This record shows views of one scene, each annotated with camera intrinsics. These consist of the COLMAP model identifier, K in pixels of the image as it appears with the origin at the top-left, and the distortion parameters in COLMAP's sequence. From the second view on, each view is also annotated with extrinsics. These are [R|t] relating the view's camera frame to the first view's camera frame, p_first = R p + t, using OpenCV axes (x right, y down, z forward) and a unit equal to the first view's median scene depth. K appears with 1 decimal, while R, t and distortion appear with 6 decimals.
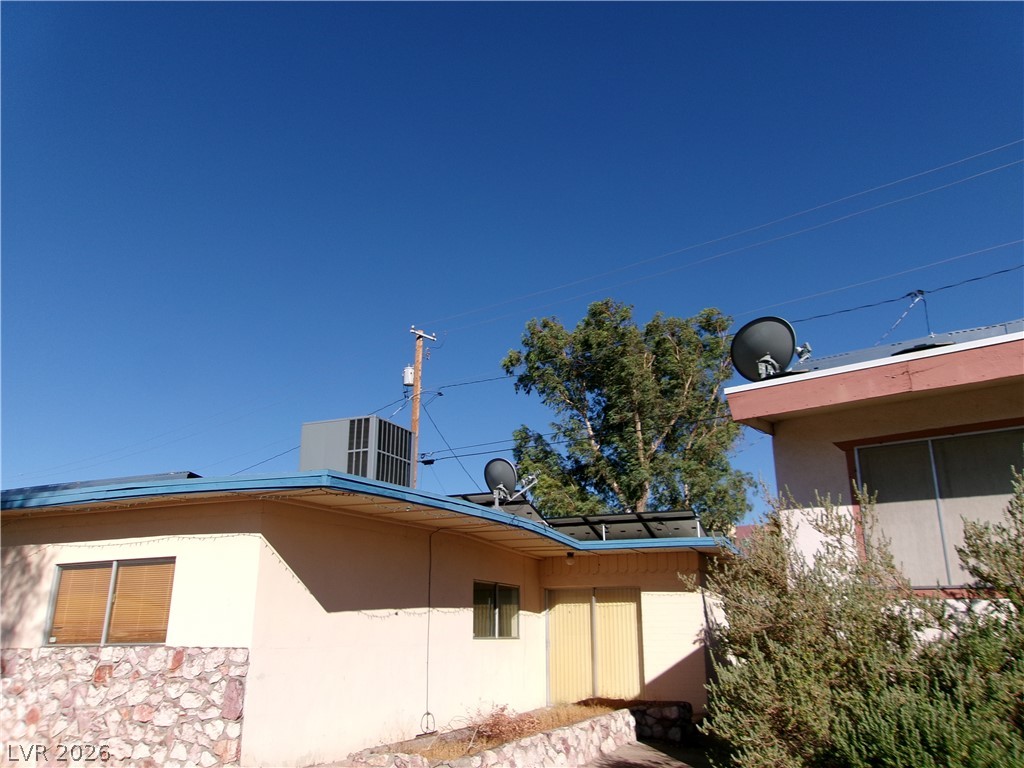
lens RADIAL K [[814.0, 0, 508.5], [0, 814.0, 367.1], [0, 0, 1]] dist [-0.000066, -0.000111]
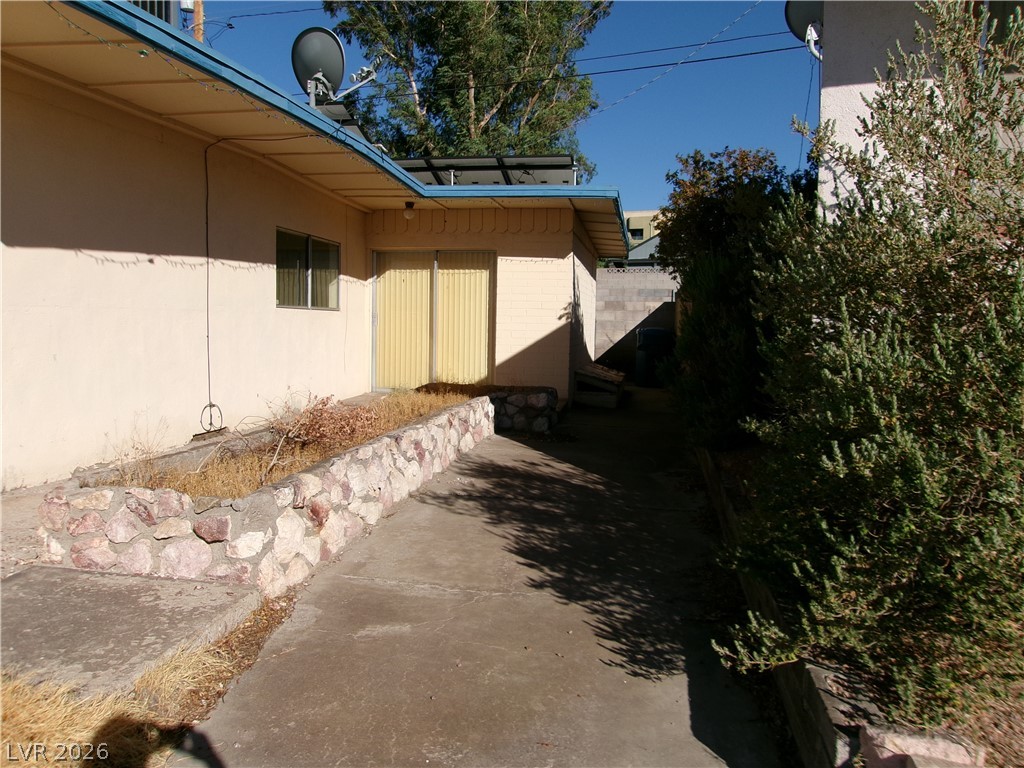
lens RADIAL K [[823.6, 0, 512.0], [0, 823.6, 384.0], [0, 0, 1]] dist [-0.113809, 0.255267]
pose [[0.972093, -0.001402, 0.234591, -0.011499], [-0.088594, 0.923740, 0.372633, 0.113990], [-0.217223, -0.383017, 0.897837, 0.292597]]
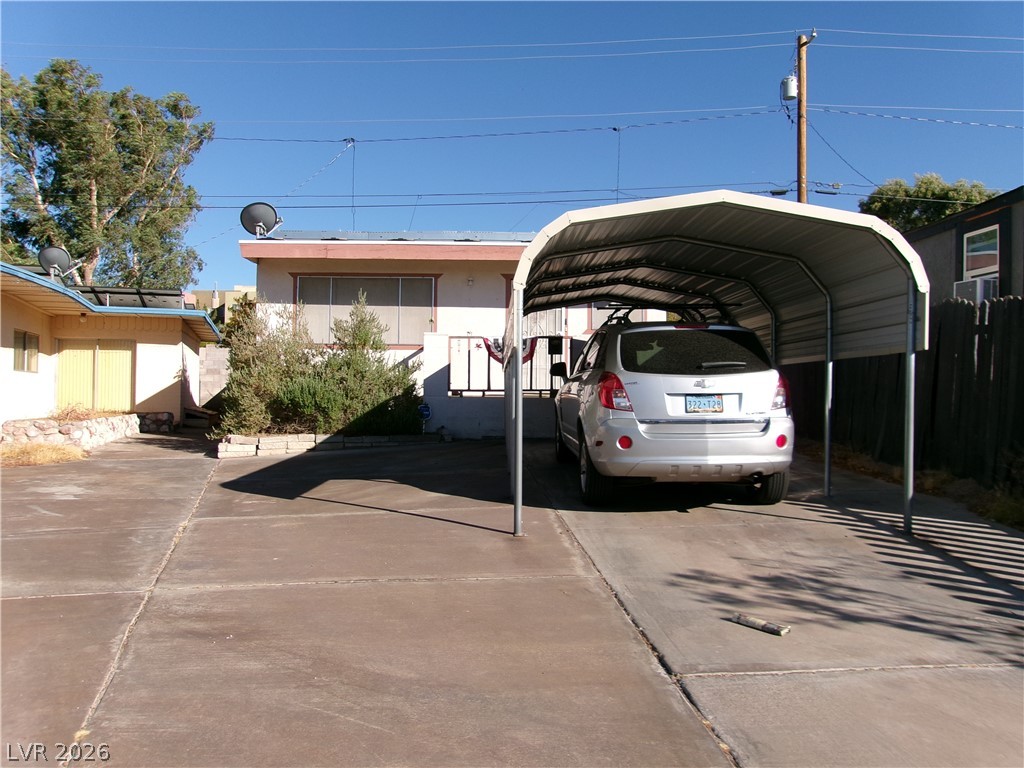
lens RADIAL K [[823.6, 0, 512.0], [0, 823.6, 384.0], [0, 0, 1]] dist [-0.113809, 0.255267]
pose [[0.775251, 0.012319, 0.631533, -0.272599], [-0.200246, 0.953032, 0.227226, -0.132204], [-0.599072, -0.302618, 0.741306, -0.560075]]
